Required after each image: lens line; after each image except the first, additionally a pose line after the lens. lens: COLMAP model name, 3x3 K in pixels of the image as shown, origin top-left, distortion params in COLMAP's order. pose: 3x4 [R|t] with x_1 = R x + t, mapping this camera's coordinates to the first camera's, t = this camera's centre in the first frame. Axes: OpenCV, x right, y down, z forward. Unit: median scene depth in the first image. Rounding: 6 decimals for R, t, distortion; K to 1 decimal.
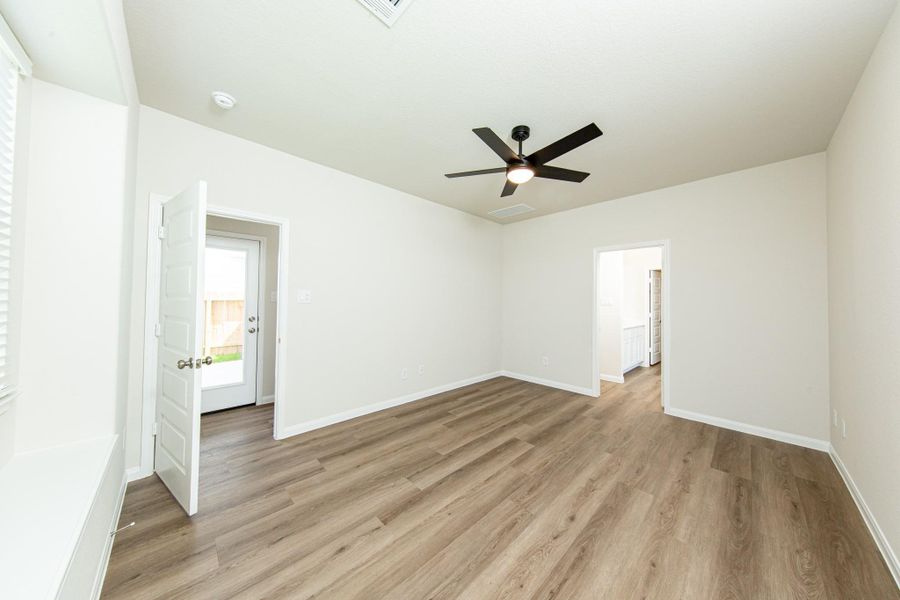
lens RADIAL K [[291.7, 0, 437.9], [0, 291.7, 295.7], [0, 0, 1]] dist [0.000071, 0.000038]
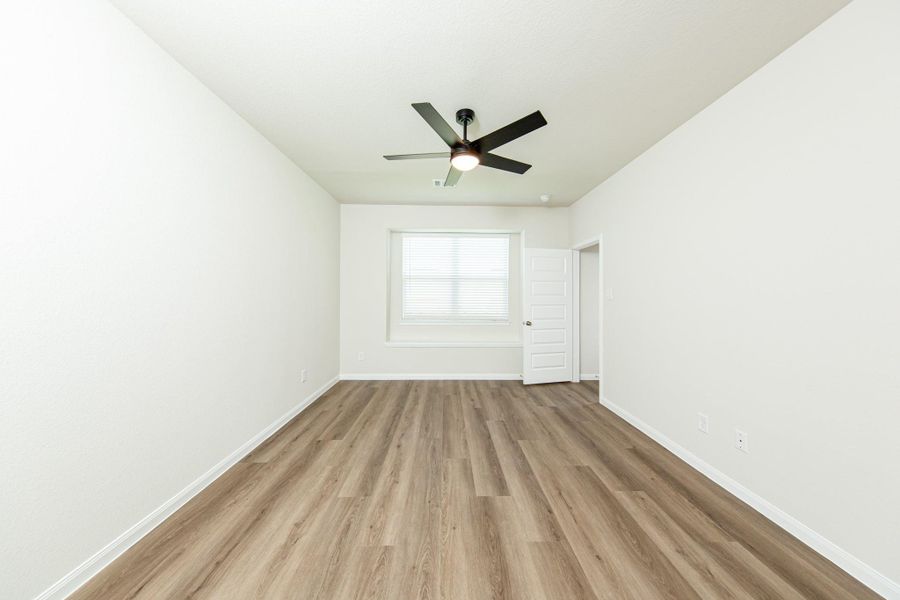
lens RADIAL K [[291.7, 0, 437.9], [0, 291.7, 295.7], [0, 0, 1]] dist [0.000071, 0.000038]
pose [[-0.696616, -0.016119, -0.717263, 1.127882], [0.000910, 0.999727, -0.023351, 0.066288], [0.717444, -0.016919, -0.696411, 1.781373]]
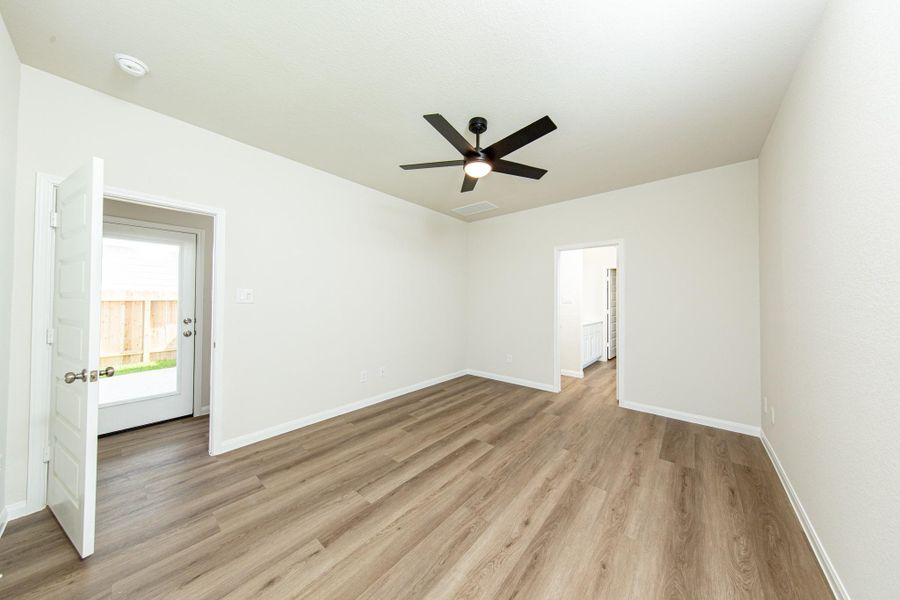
lens RADIAL K [[291.7, 0, 437.9], [0, 291.7, 295.7], [0, 0, 1]] dist [0.000071, 0.000038]
pose [[0.995274, -0.004949, 0.096980, 0.062919], [0.004479, 0.999977, 0.005063, 0.001948], [-0.097003, -0.004604, 0.995273, 0.054689]]
